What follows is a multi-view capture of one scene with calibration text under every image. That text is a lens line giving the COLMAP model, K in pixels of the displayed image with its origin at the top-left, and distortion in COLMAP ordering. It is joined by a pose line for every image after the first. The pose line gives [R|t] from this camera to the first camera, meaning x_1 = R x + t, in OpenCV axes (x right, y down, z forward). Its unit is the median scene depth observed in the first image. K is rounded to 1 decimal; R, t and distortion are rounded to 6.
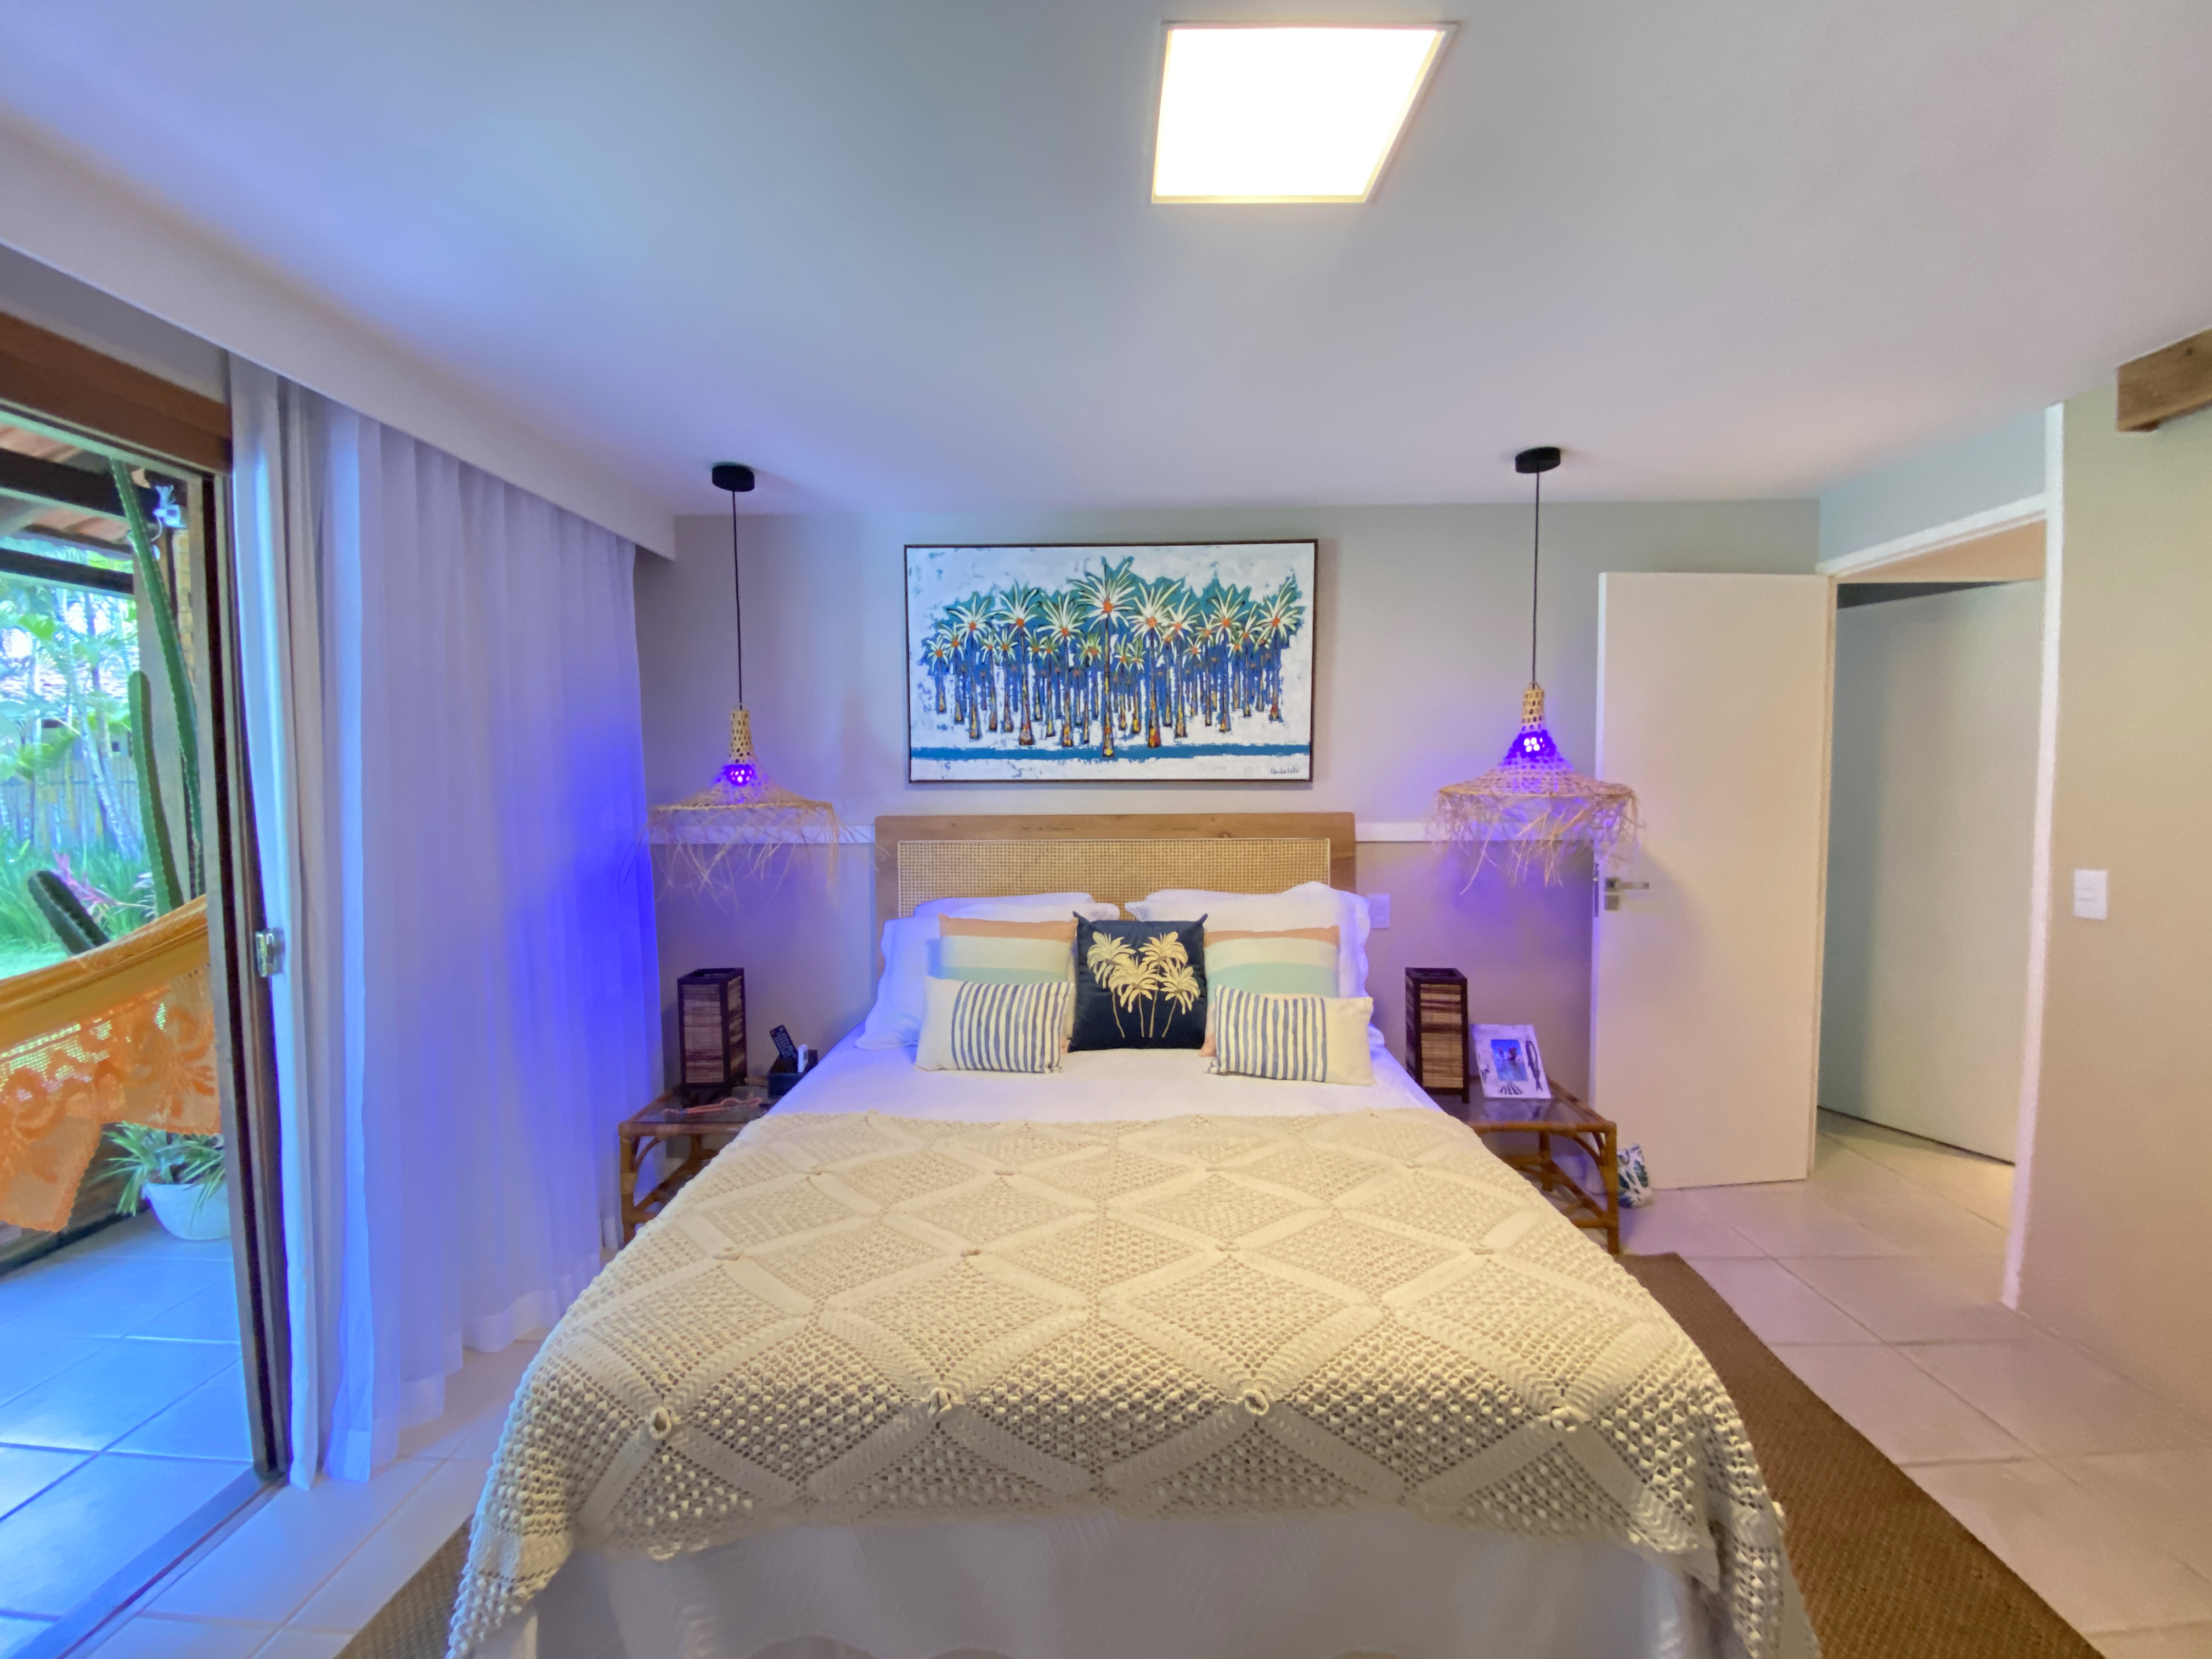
lens RADIAL K [[868.4, 0, 1106.0], [0, 868.4, 829.5], [0, 0, 1]] dist [0.059636, -0.000025]
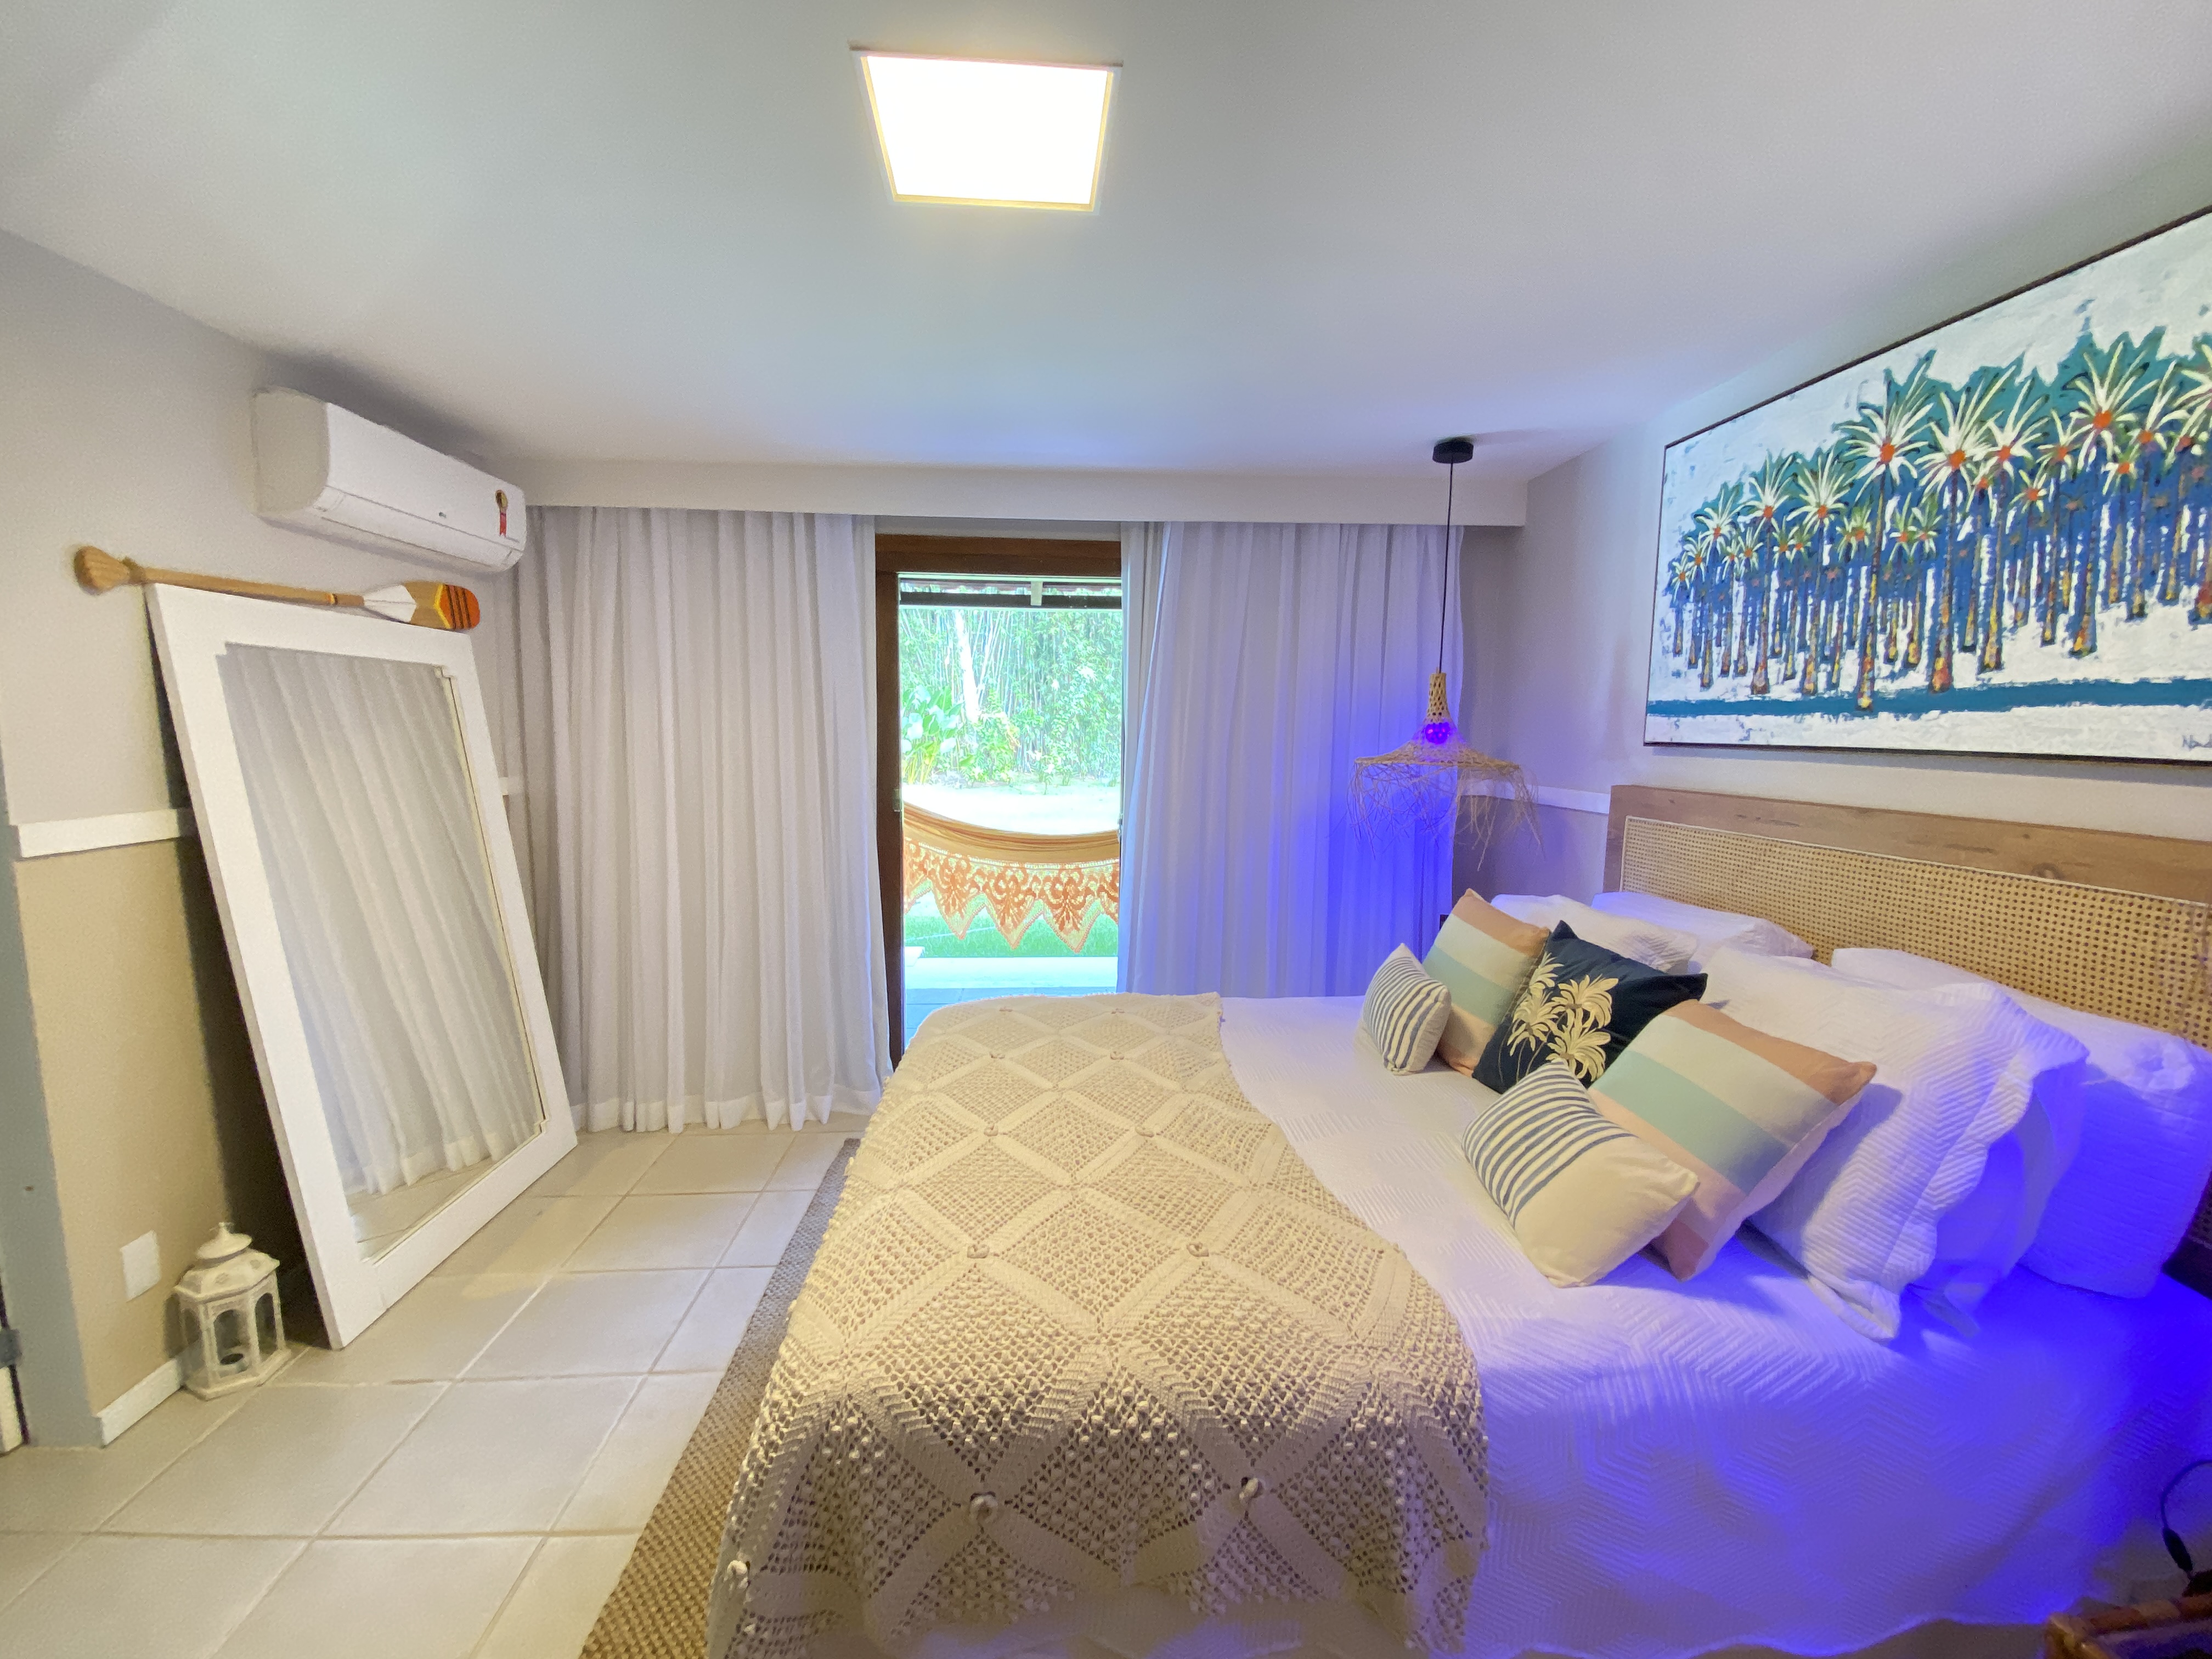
lens RADIAL K [[894.4, 0, 1106.0], [0, 894.4, 829.5], [0, 0, 1]] dist [0.000826, -0.014690]
pose [[0.099142, 0.118873, -0.987947, 0.561397], [-0.071641, 0.991115, 0.112065, -0.033920], [0.992491, 0.059667, 0.106778, 0.431422]]
